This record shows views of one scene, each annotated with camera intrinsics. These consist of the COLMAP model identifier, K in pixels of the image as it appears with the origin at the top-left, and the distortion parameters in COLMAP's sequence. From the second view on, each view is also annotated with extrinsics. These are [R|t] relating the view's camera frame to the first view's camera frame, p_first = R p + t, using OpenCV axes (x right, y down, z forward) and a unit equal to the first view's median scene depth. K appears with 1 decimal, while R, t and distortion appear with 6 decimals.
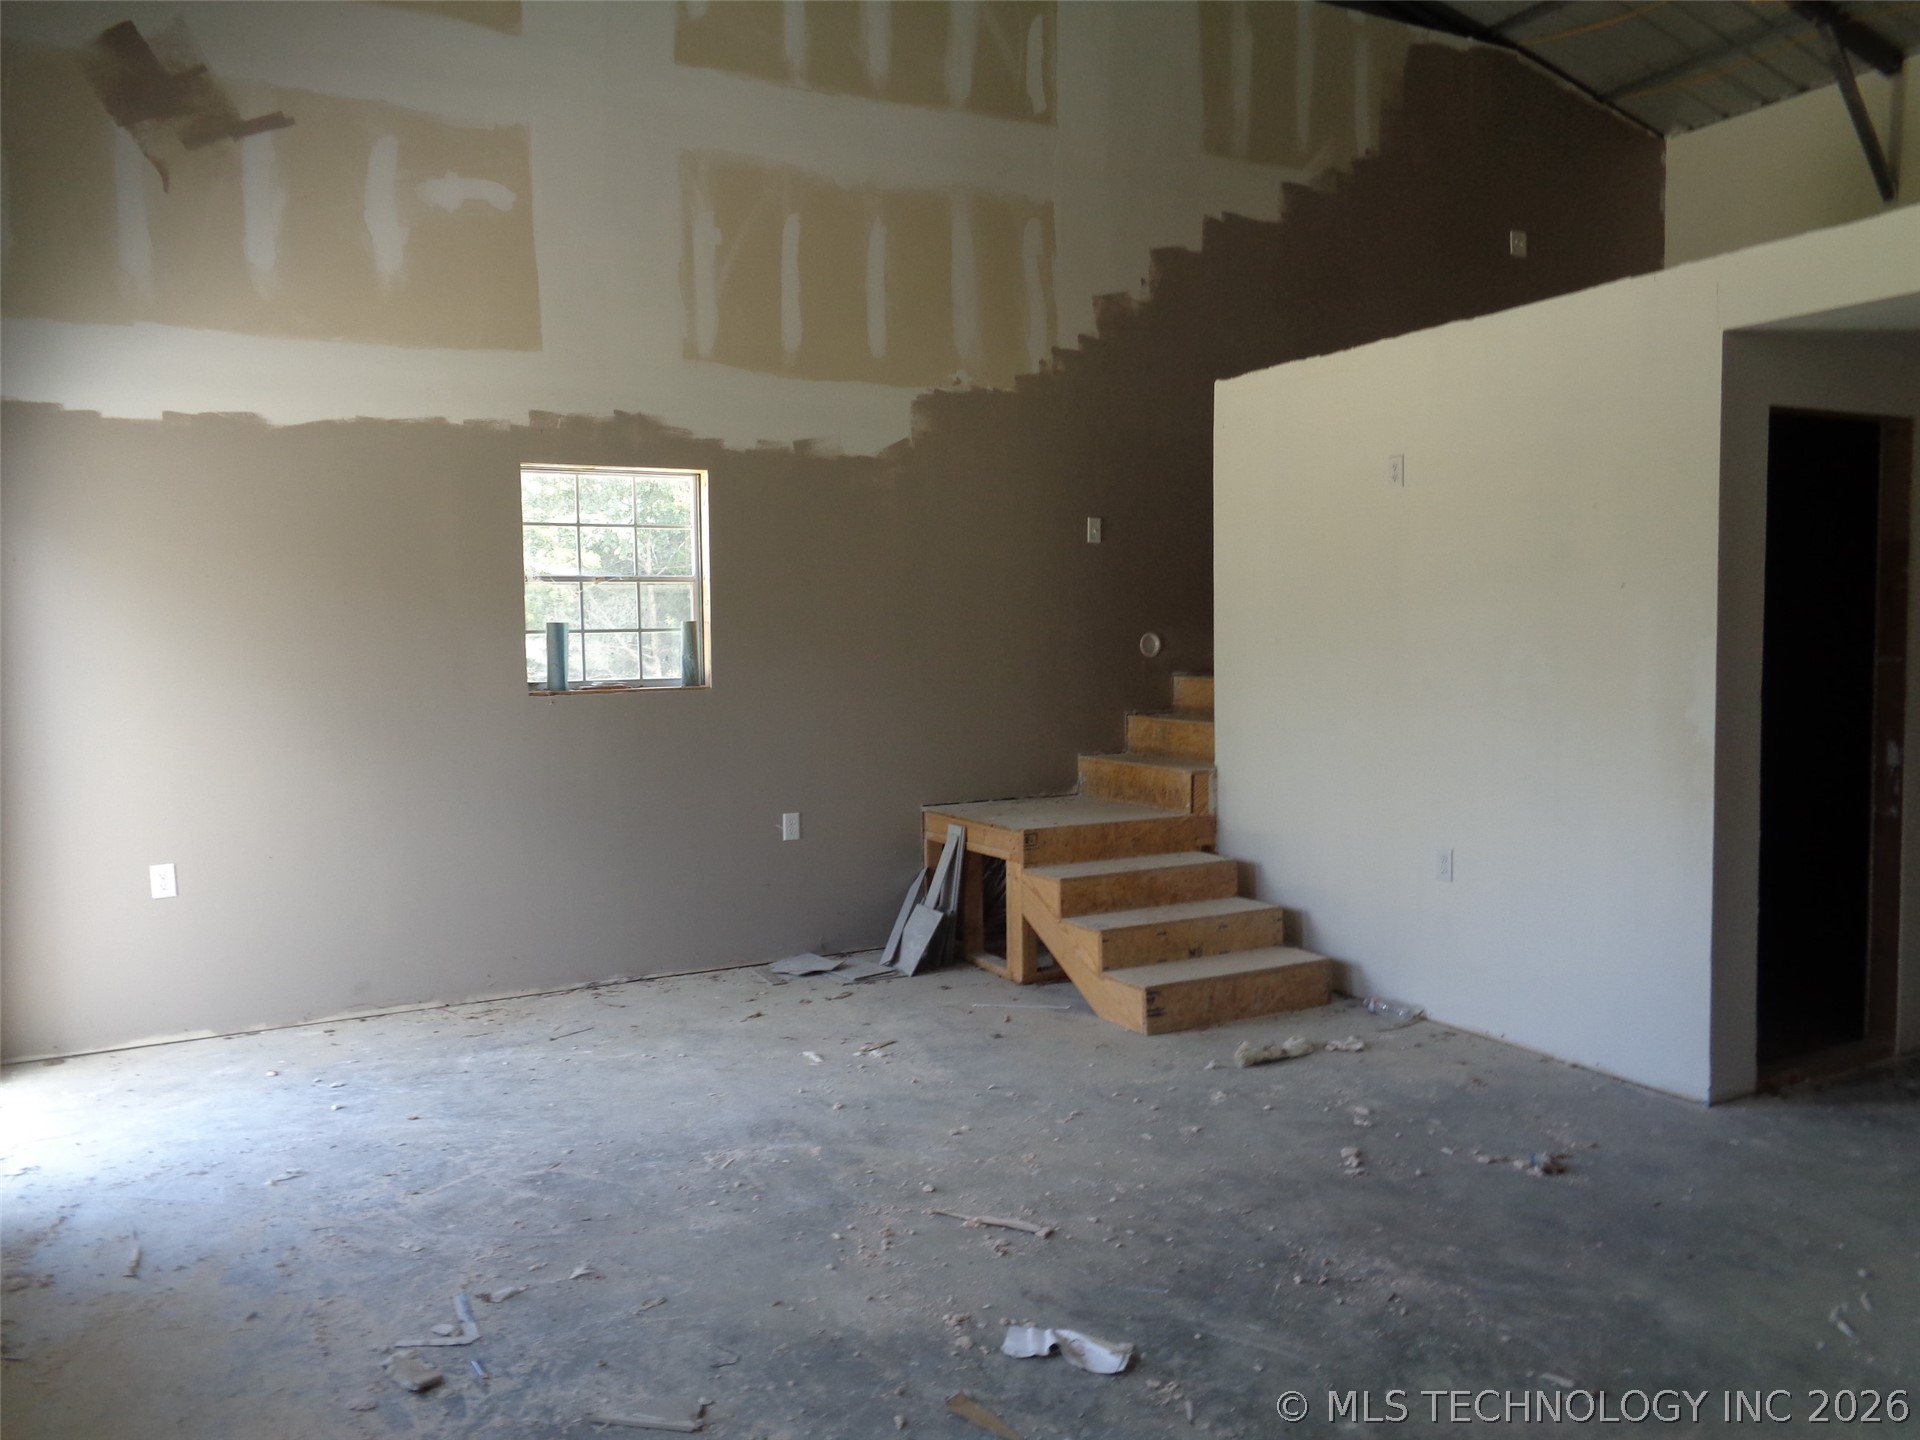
lens RADIAL K [[1438.1, 0, 966.8], [0, 1438.1, 733.1], [0, 0, 1]] dist [0.007539, -0.002304]
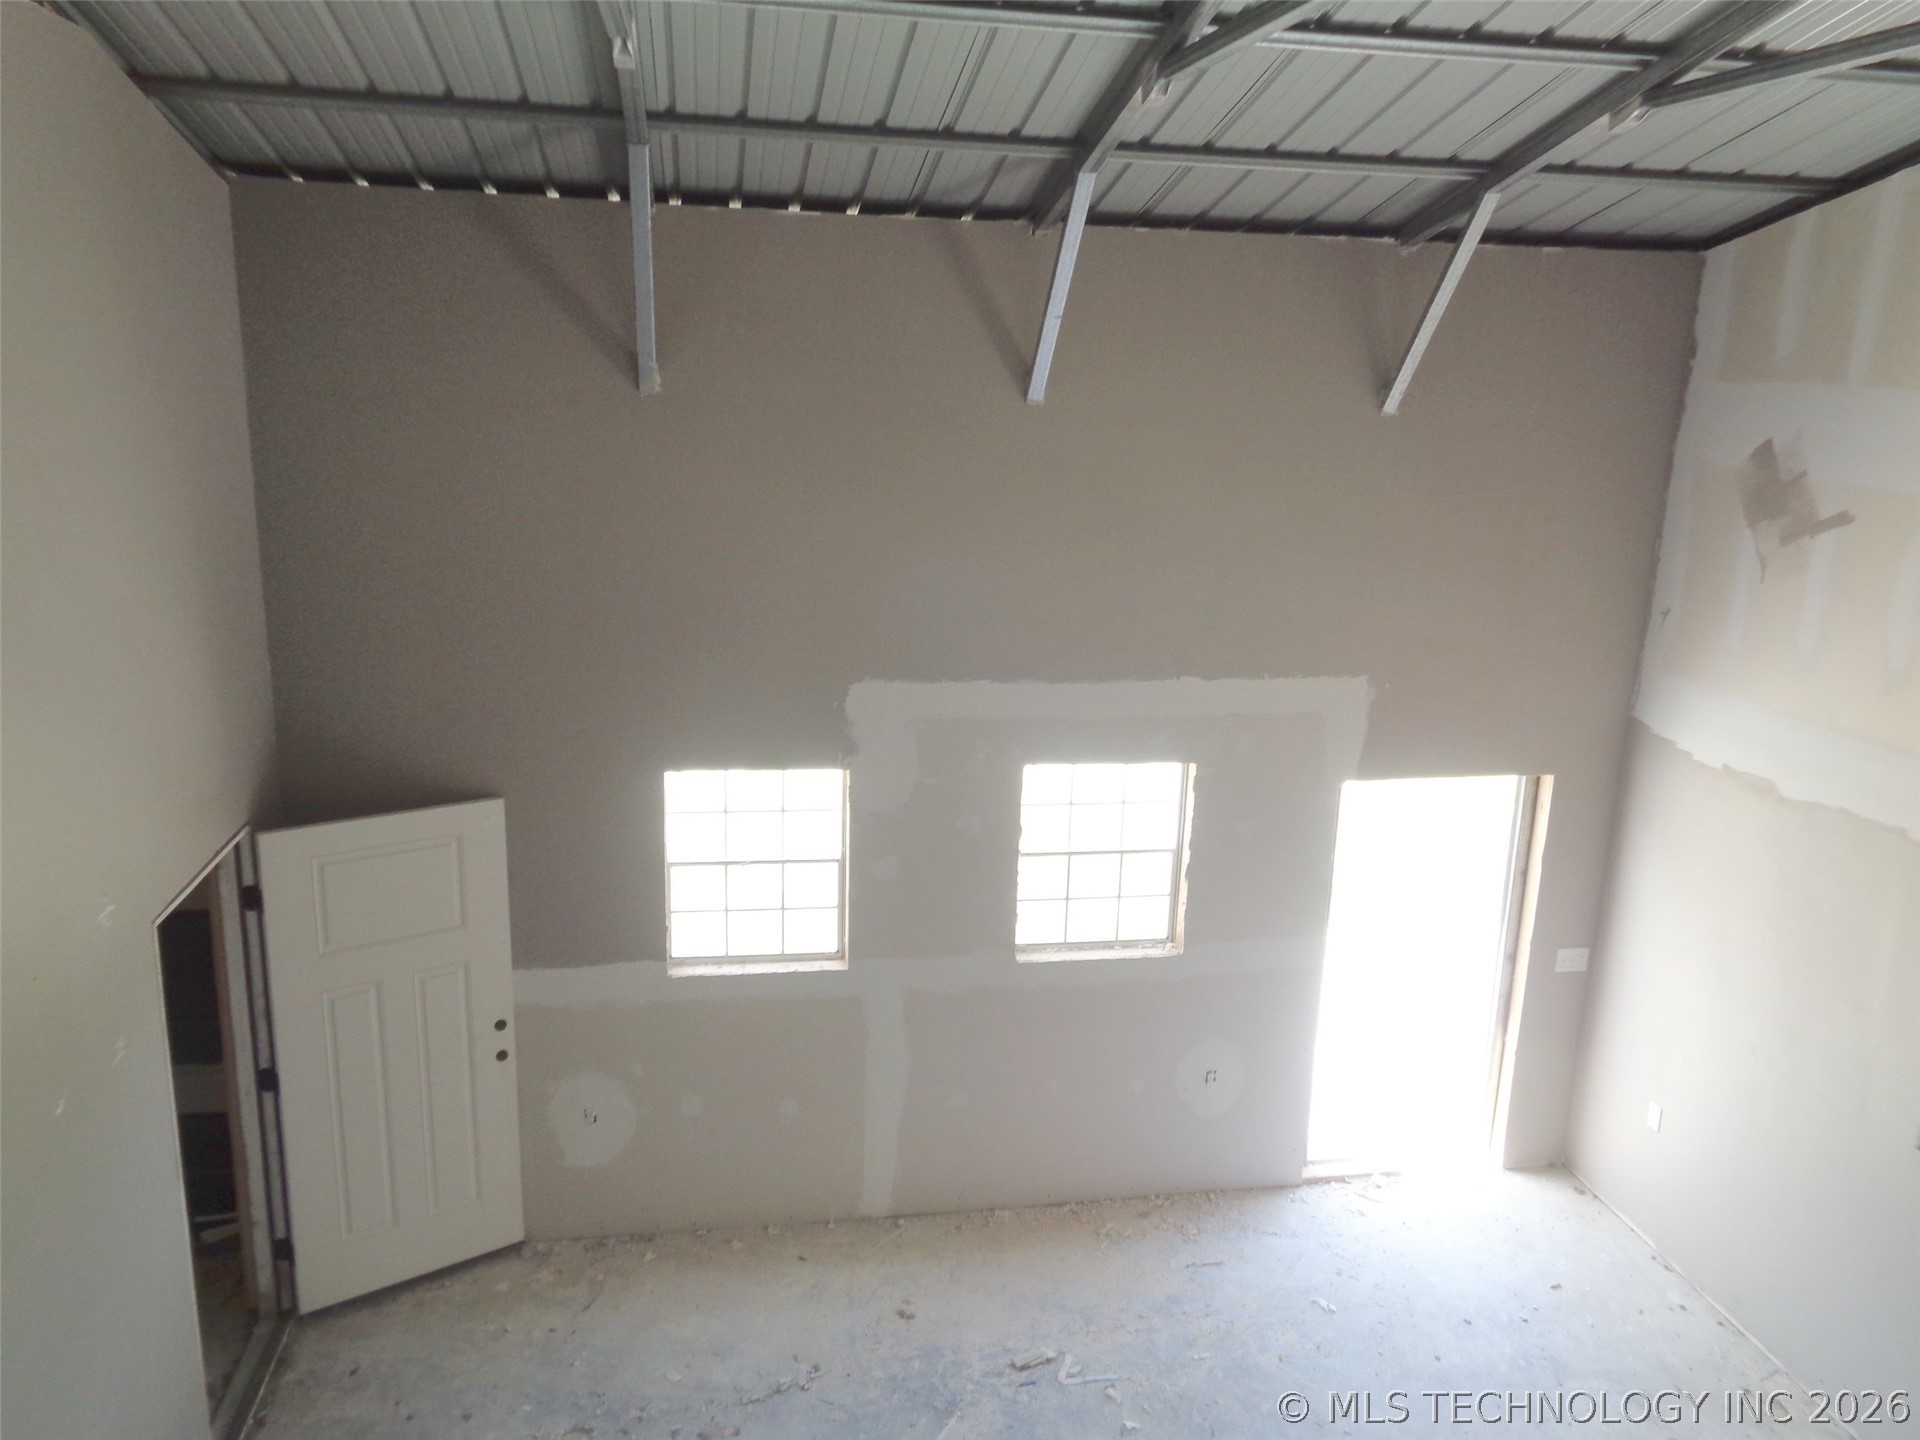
lens RADIAL K [[1438.1, 0, 964.4], [0, 1438.1, 711.2], [0, 0, 1]] dist [0.007539, -0.002304]
pose [[-0.306432, 0.235384, -0.922331, 0.846465], [-0.097942, 0.956005, 0.276518, -0.635433], [0.946841, 0.175069, -0.269896, 0.874182]]
